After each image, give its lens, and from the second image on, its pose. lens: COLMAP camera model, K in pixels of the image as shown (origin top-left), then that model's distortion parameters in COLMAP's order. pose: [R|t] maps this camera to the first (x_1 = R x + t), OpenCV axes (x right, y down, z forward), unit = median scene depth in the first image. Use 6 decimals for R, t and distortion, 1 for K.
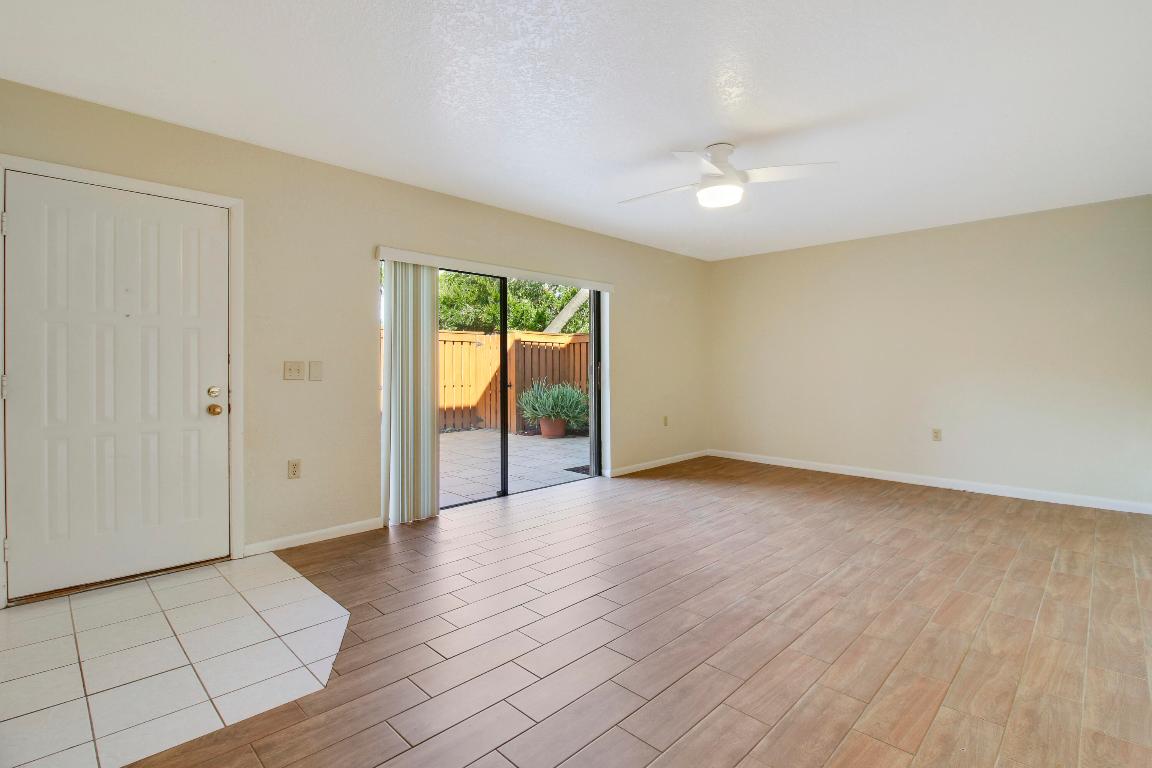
lens RADIAL K [[542.6, 0, 582.1], [0, 542.6, 366.1], [0, 0, 1]] dist [-0.002298, -0.001321]
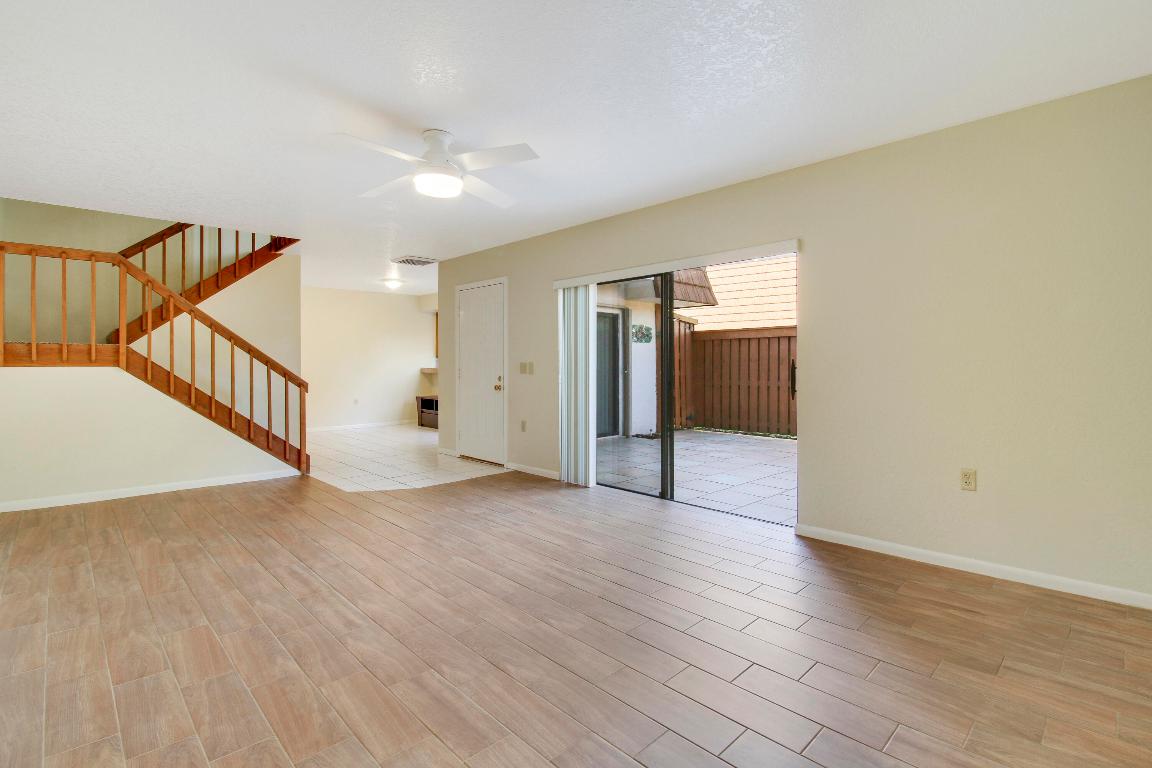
lens RADIAL K [[542.6, 0, 582.1], [0, 542.6, 366.1], [0, 0, 1]] dist [-0.002298, -0.001321]
pose [[-0.030024, 0.001117, -0.999549, 1.520105], [0.003816, 0.999992, 0.001003, 0.001917], [0.999542, -0.003784, -0.030028, 1.618471]]
